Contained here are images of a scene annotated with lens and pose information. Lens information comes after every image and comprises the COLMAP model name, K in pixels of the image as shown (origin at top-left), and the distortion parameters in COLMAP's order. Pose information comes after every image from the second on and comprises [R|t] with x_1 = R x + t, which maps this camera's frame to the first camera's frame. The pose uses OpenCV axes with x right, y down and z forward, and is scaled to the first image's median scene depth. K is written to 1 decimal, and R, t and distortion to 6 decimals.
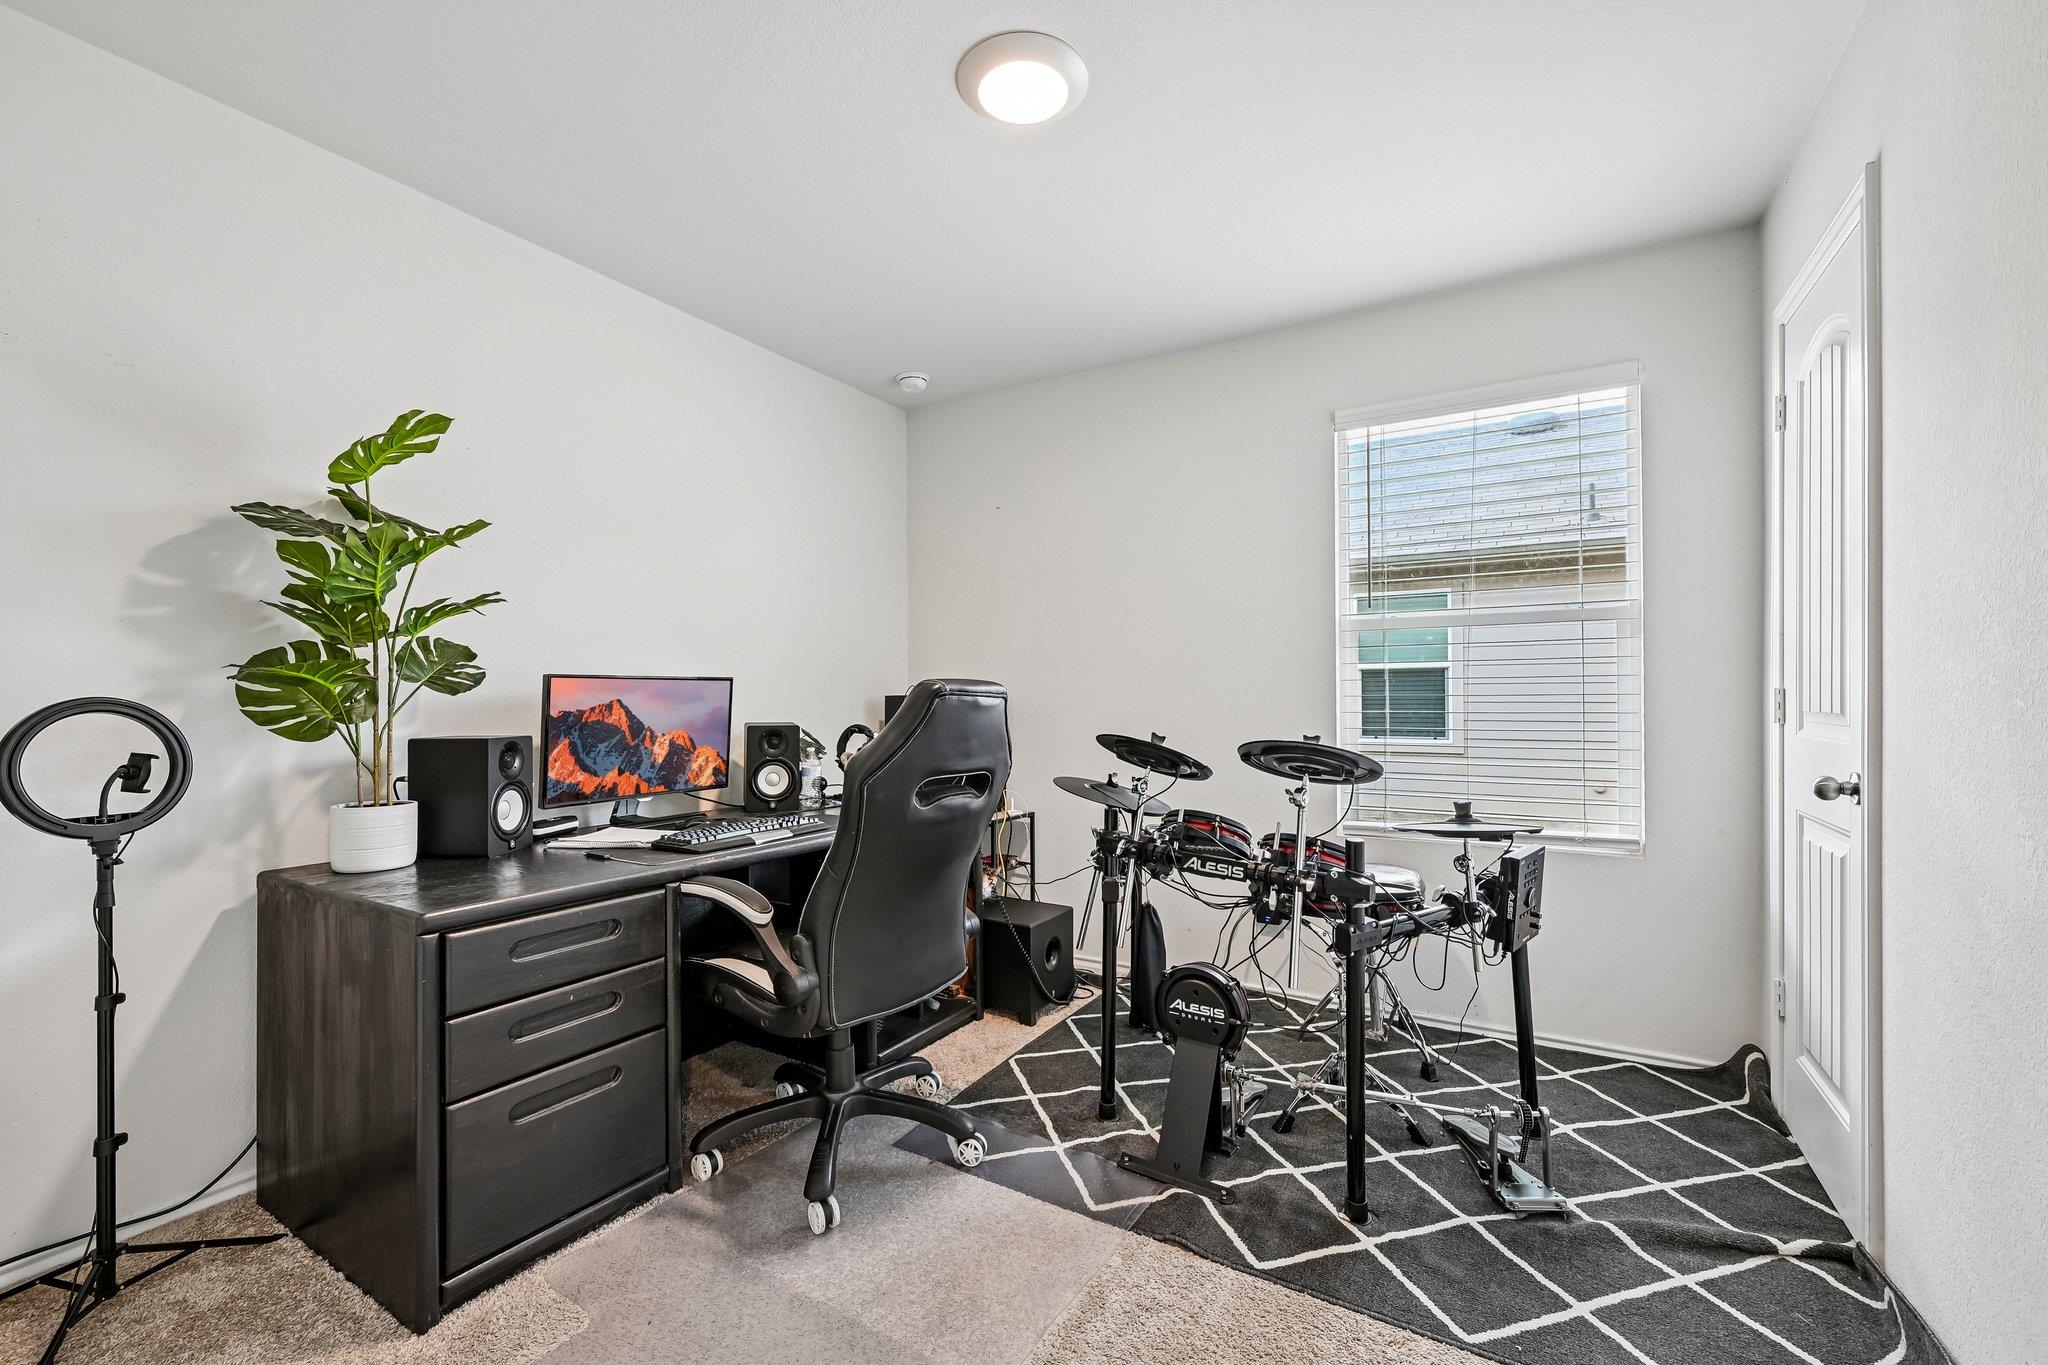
lens RADIAL K [[867.4, 0, 1024.0], [0, 867.4, 682.5], [0, 0, 1]] dist [0.000740, -0.000051]
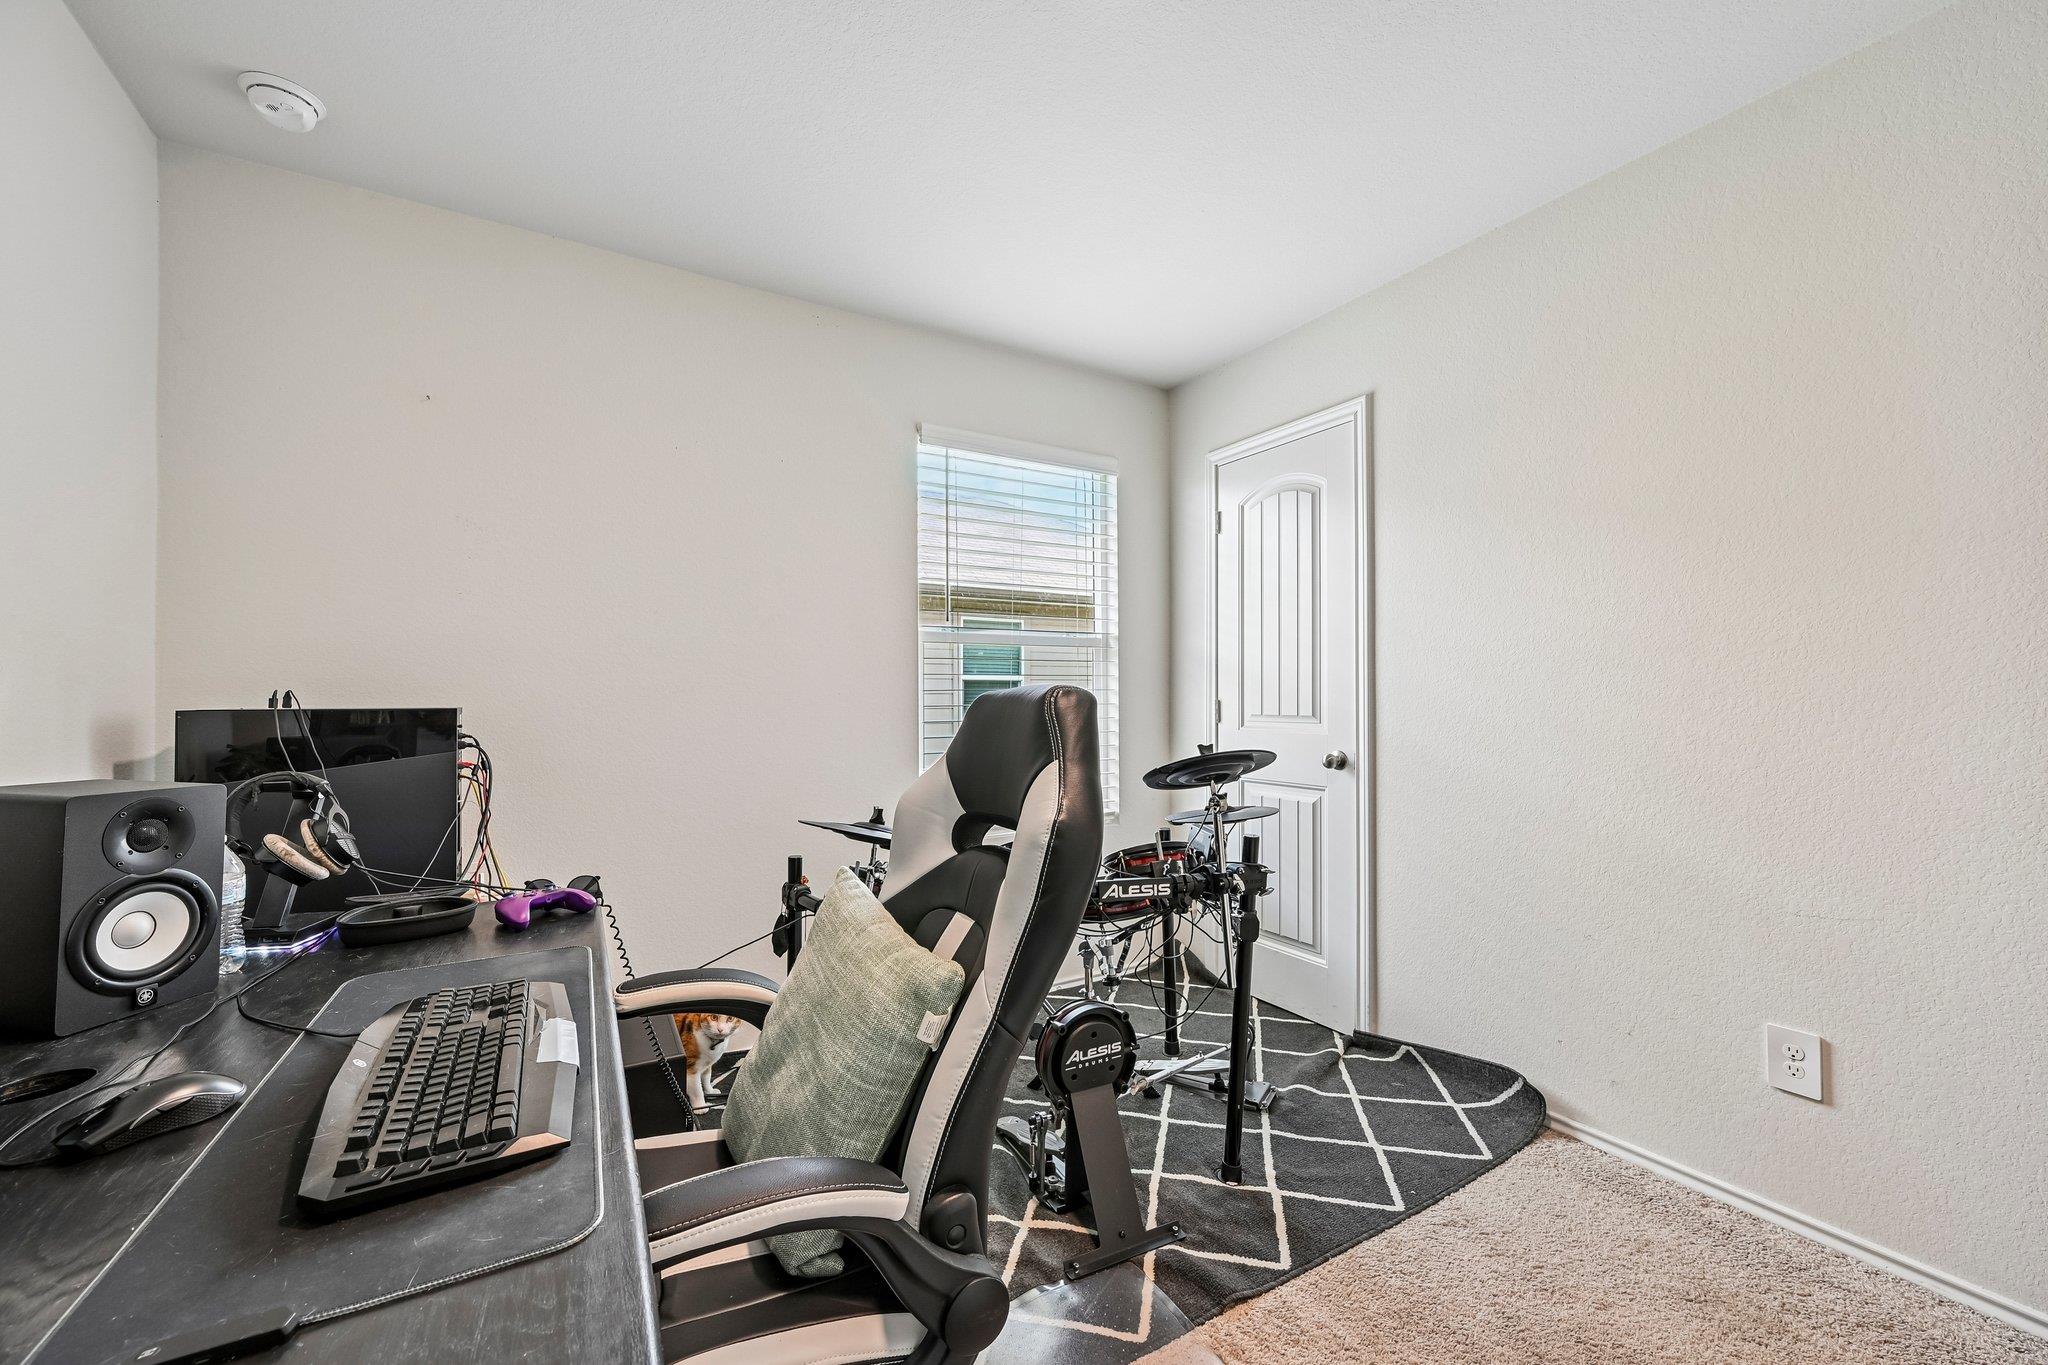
lens RADIAL K [[800.7, 0, 1021.7], [0, 800.7, 685.8], [0, 0, 1]] dist [0.001212, 0.000096]
pose [[0.477027, 0.015650, 0.878749, -0.585058], [-0.010963, 0.999870, -0.011855, 0.003346], [-0.878820, -0.003979, 0.477137, 0.674826]]
